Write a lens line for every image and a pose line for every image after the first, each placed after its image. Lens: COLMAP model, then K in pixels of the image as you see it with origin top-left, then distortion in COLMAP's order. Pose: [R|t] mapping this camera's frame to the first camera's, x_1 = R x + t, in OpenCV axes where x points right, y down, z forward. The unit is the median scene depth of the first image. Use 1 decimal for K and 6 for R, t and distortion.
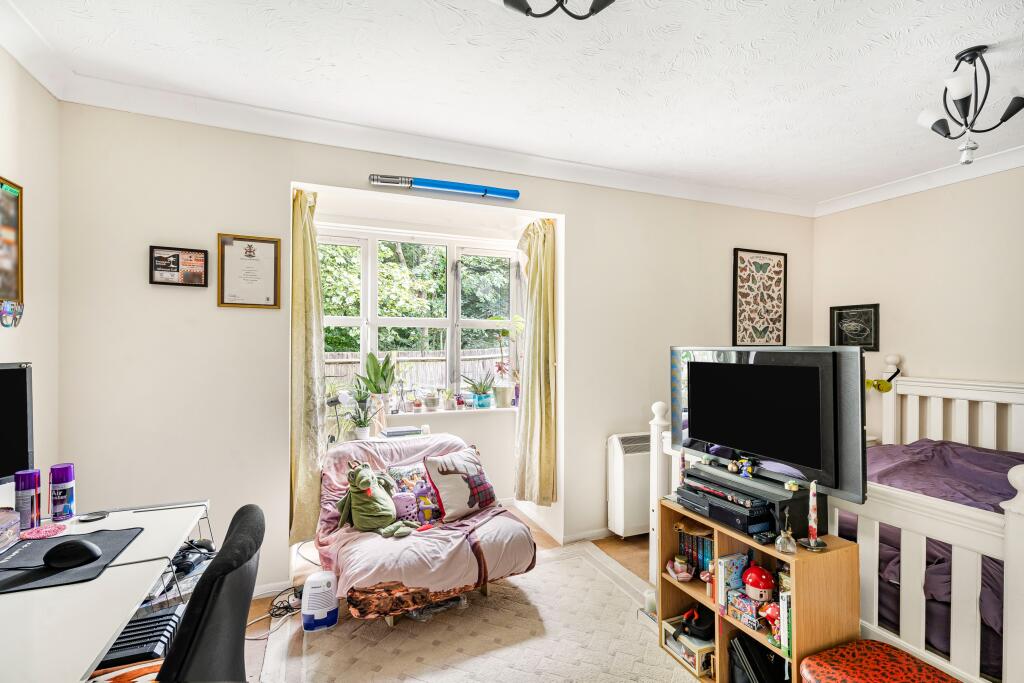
lens RADIAL K [[470.1, 0, 516.8], [0, 470.1, 344.8], [0, 0, 1]] dist [0.000552, 0.000174]
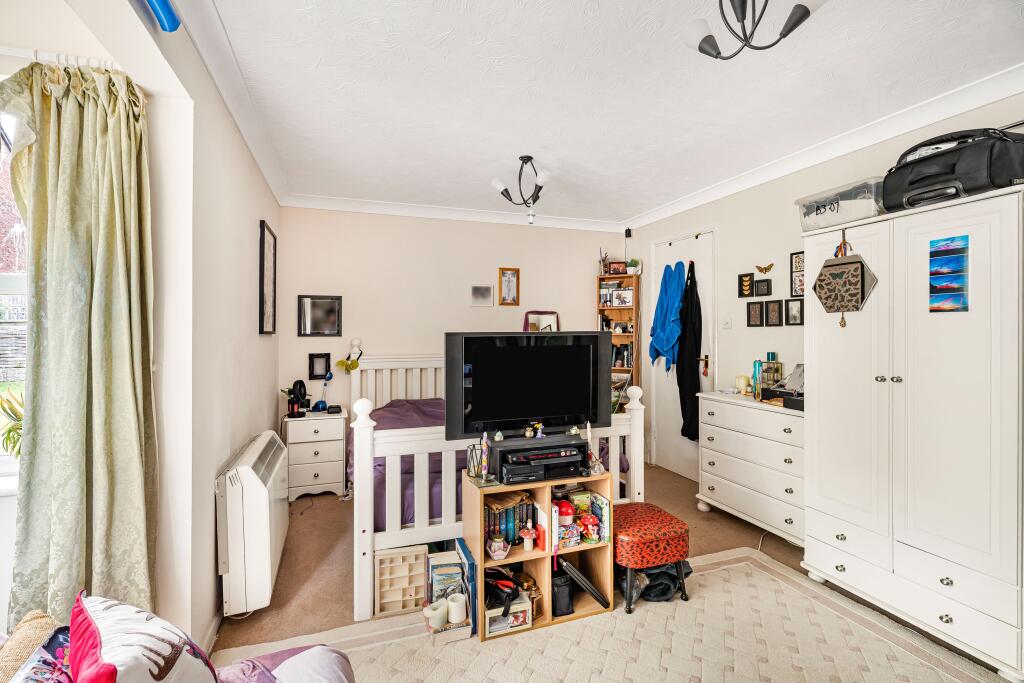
lens RADIAL K [[470.1, 0, 513.4], [0, 470.1, 337.5], [0, 0, 1]] dist [0.000552, 0.000174]
pose [[0.051921, -0.009649, 0.998605, -0.729746], [-0.002155, 0.999950, 0.009774, 0.006517], [-0.998649, -0.002660, 0.051897, 0.988578]]
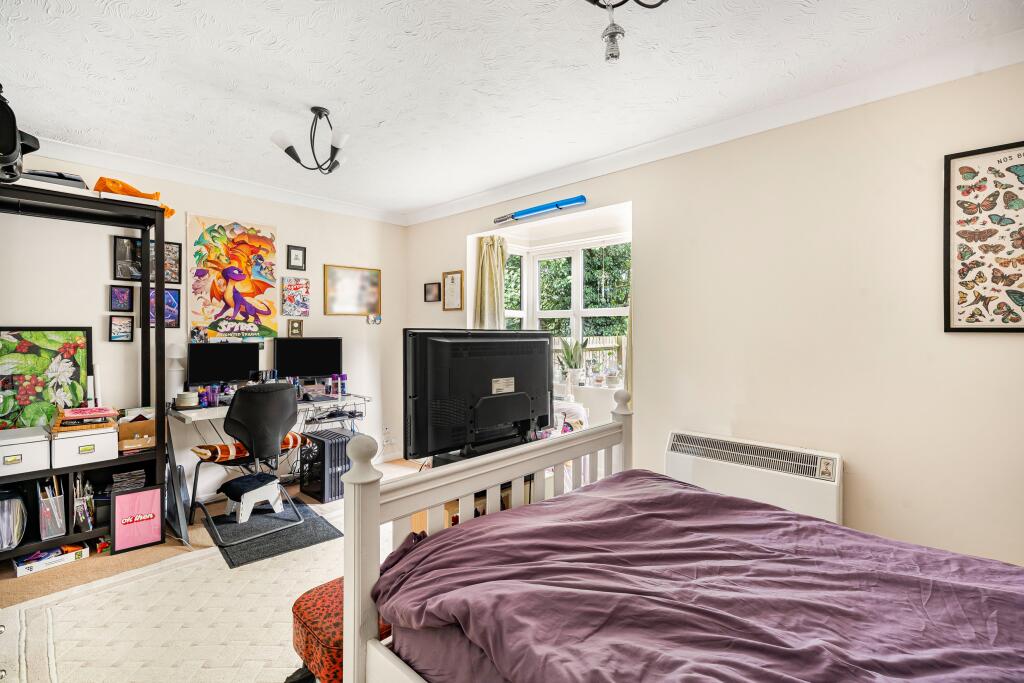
lens RADIAL K [[470.1, 0, 514.6], [0, 470.1, 336.2], [0, 0, 1]] dist [0.000552, 0.000174]
pose [[0.409136, 0.003680, -0.912466, 0.764666], [-0.002819, 0.999992, 0.002769, 0.010233], [0.912469, 0.001439, 0.409143, 0.297055]]
